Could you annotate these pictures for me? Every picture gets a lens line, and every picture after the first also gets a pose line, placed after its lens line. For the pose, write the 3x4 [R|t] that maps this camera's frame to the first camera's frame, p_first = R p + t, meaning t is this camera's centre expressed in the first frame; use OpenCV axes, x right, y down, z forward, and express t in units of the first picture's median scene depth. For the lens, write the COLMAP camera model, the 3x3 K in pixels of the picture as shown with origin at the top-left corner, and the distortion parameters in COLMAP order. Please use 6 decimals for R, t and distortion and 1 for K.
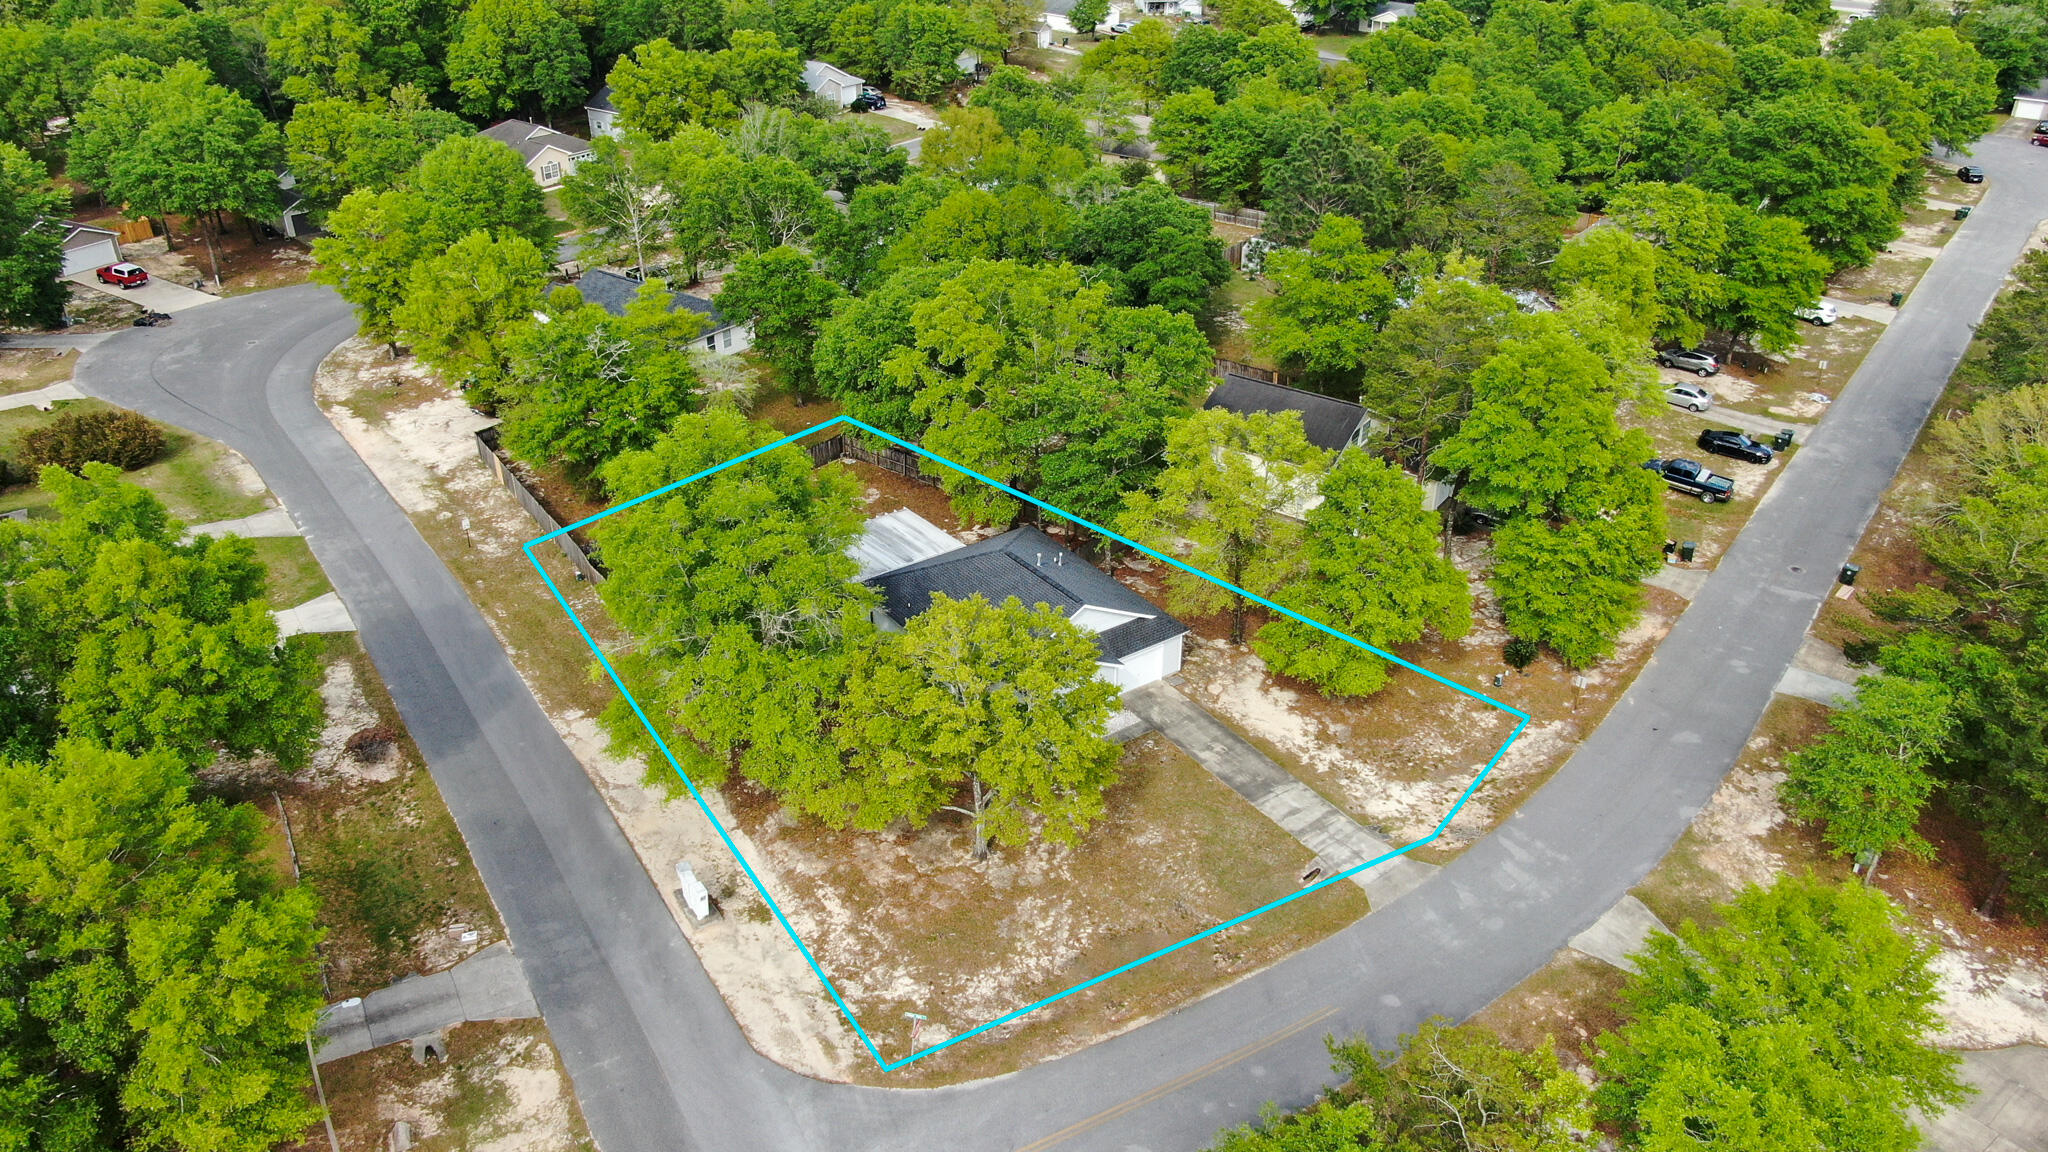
lens RADIAL K [[1440.1, 0, 1024.1], [0, 1440.1, 576.0], [0, 0, 1]] dist [-0.011693, 0.001115]
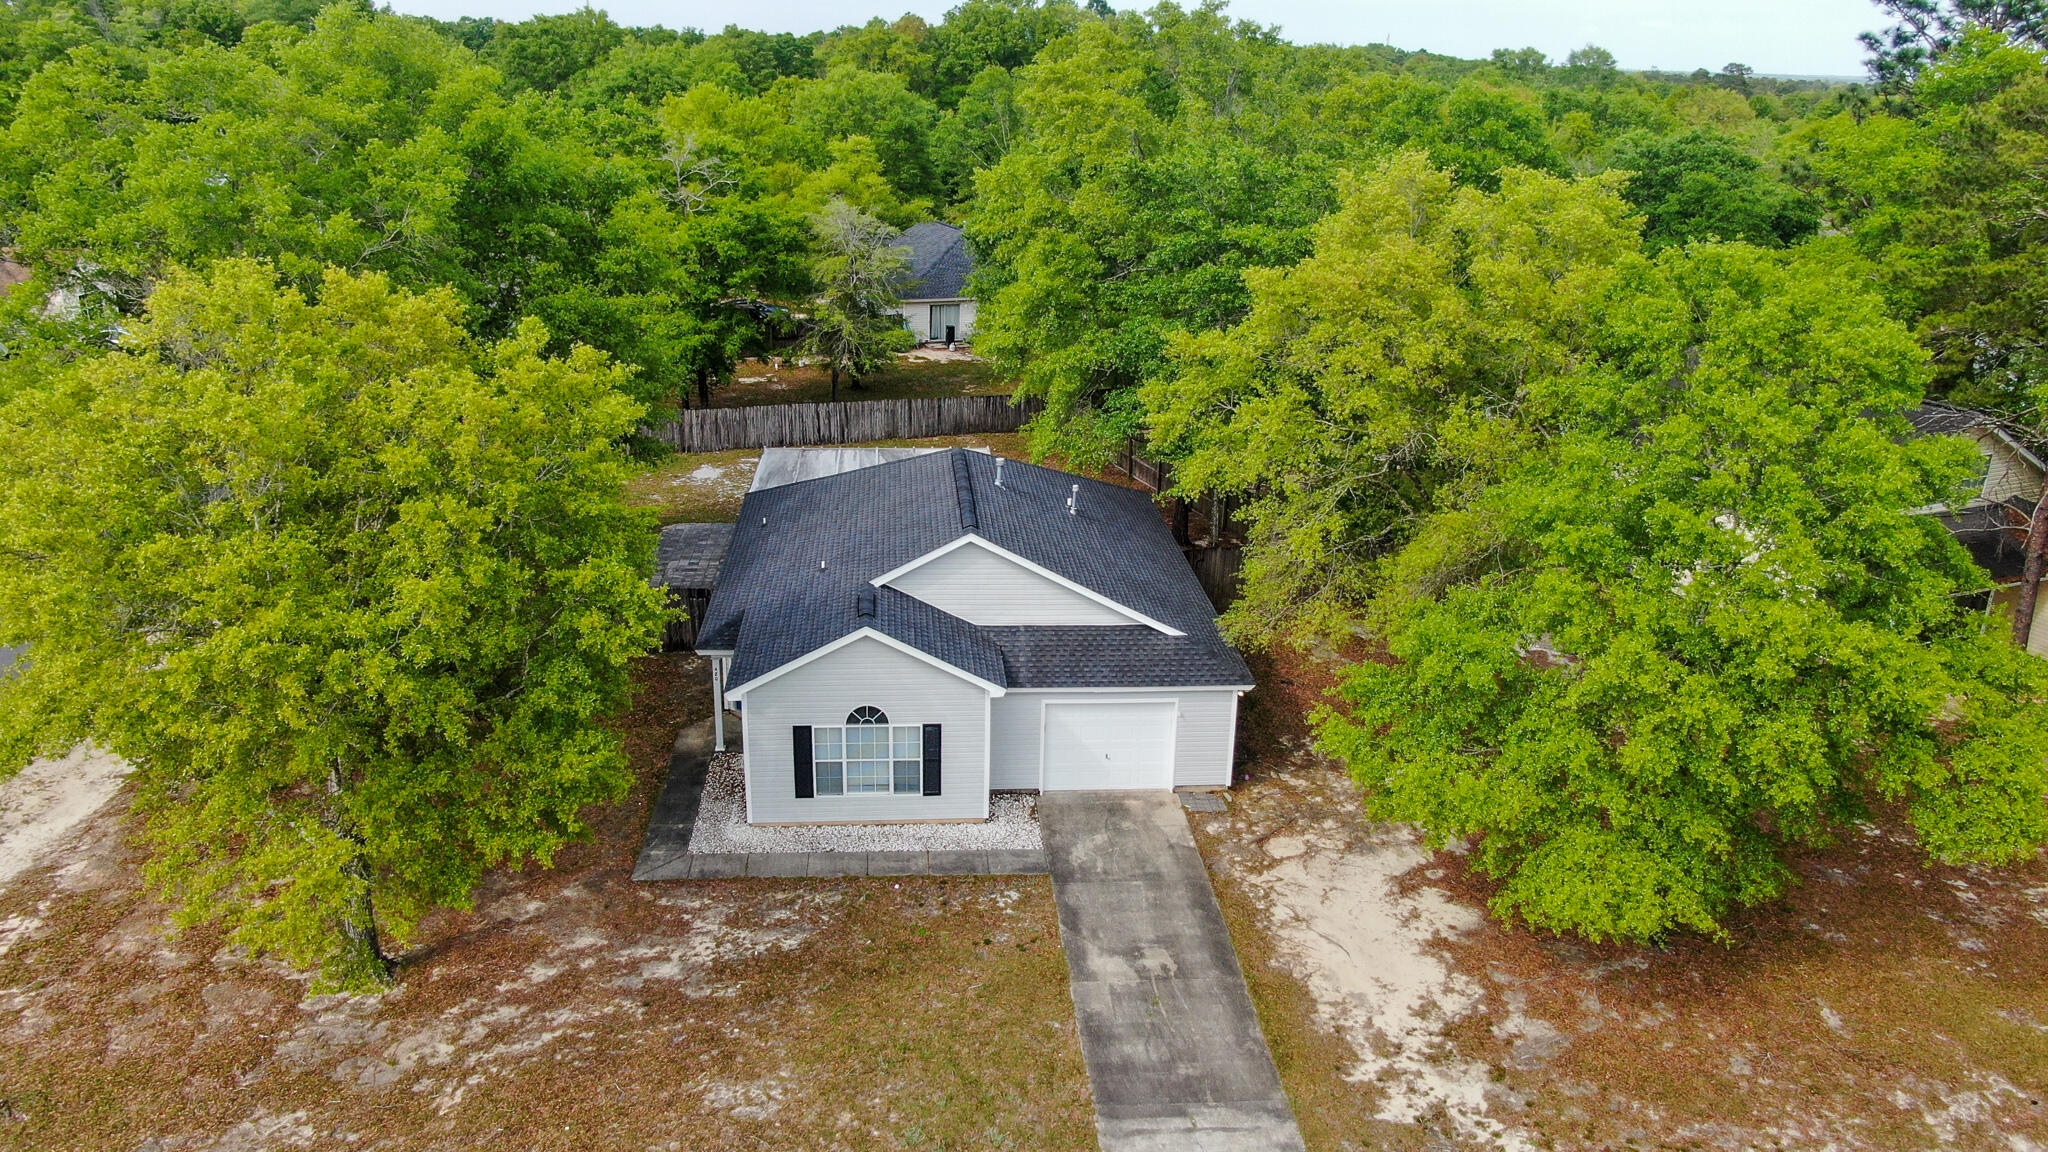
lens RADIAL K [[1440.1, 0, 1025.8], [0, 1440.1, 588.8], [0, 0, 1]] dist [-0.011693, 0.001115]
pose [[0.860489, 0.194919, -0.470708, 0.276908], [-0.272421, 0.956777, -0.101806, 0.079105], [0.430519, 0.215834, 0.876396, 0.677922]]
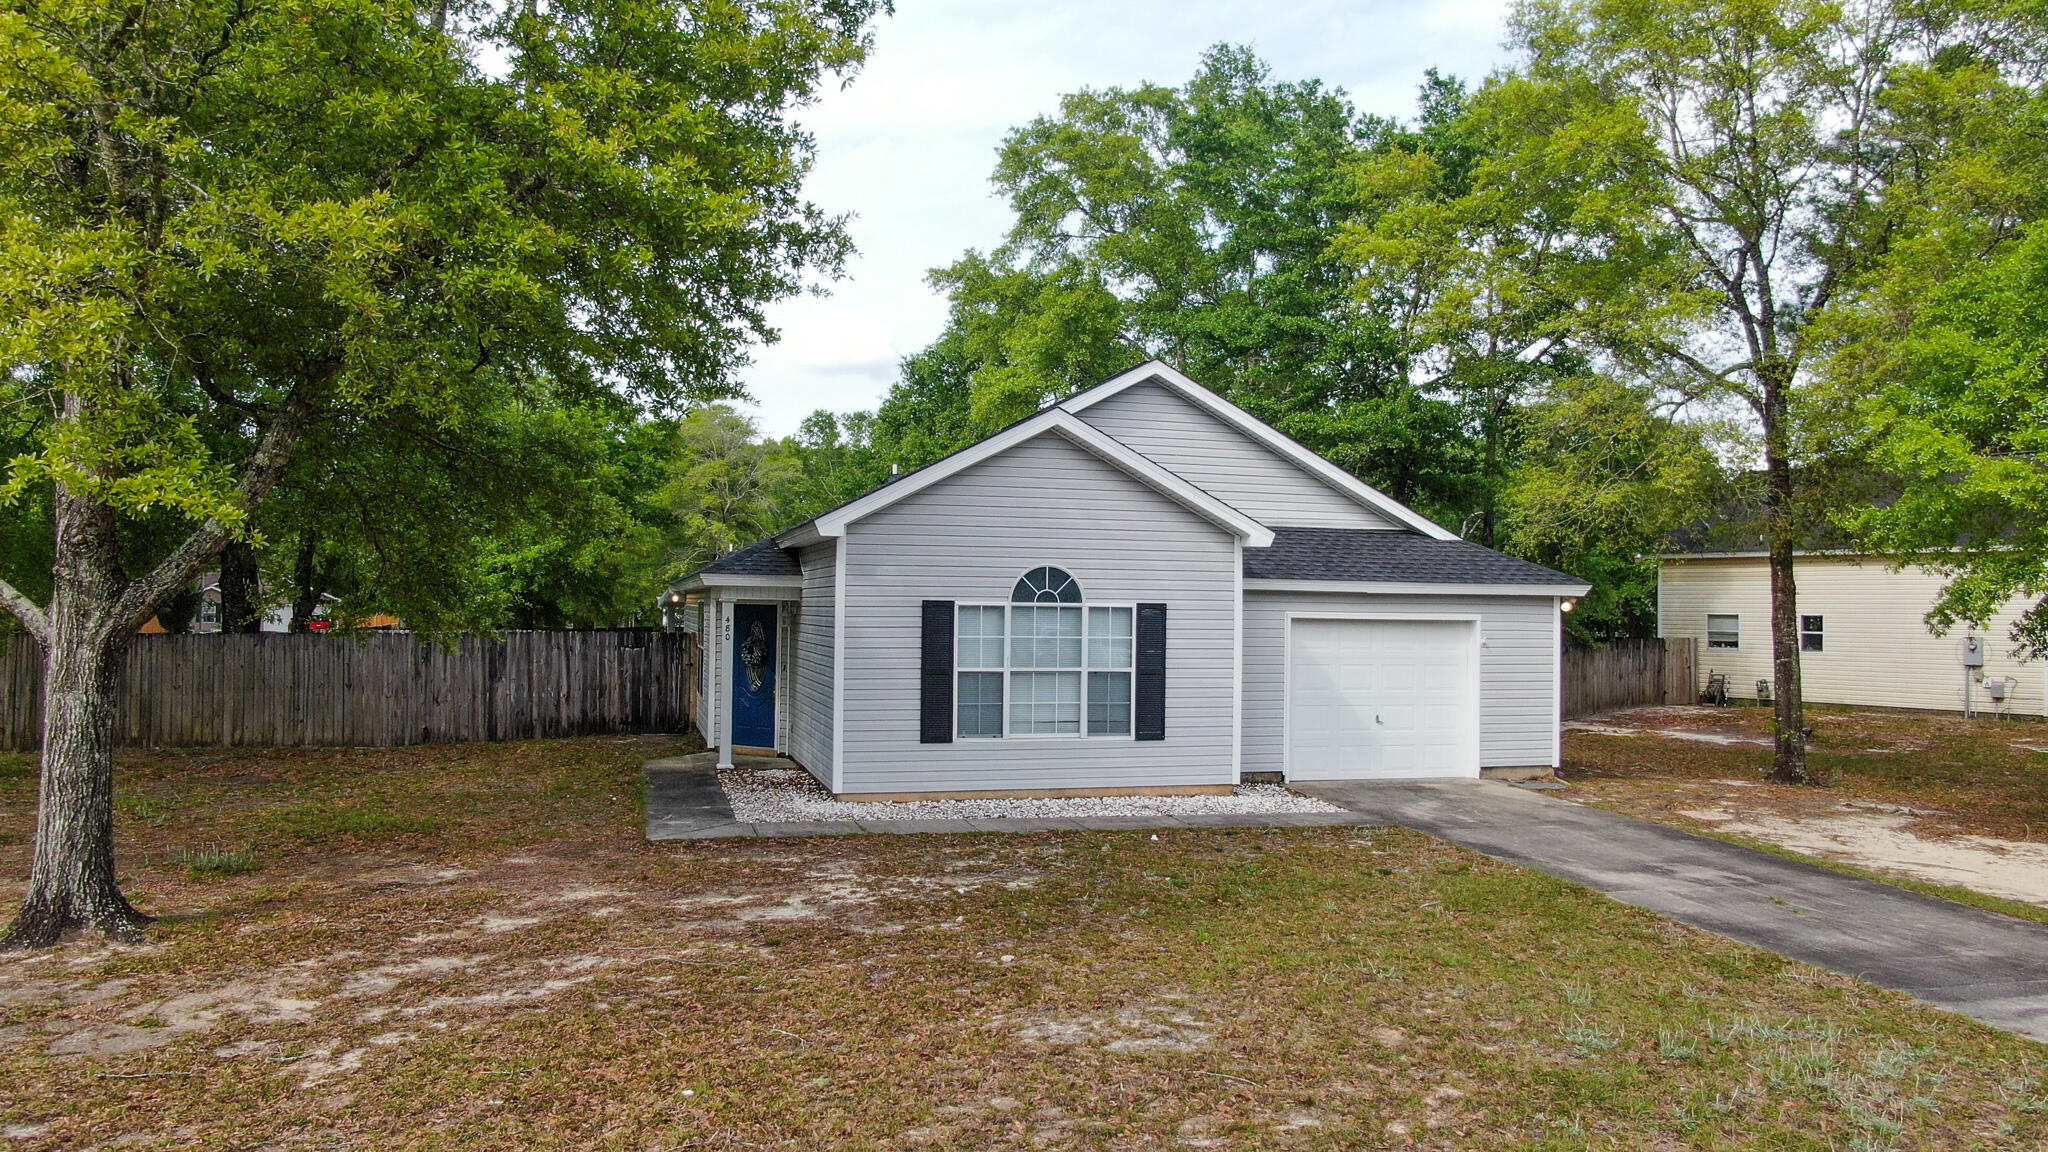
lens RADIAL K [[1440.1, 0, 1023.6], [0, 1440.1, 570.1], [0, 0, 1]] dist [-0.011693, 0.001115]
pose [[0.940296, 0.007737, -0.340270, 0.119415], [-0.183810, 0.852959, -0.488543, 0.209750], [0.286457, 0.521920, 0.803456, 0.840708]]
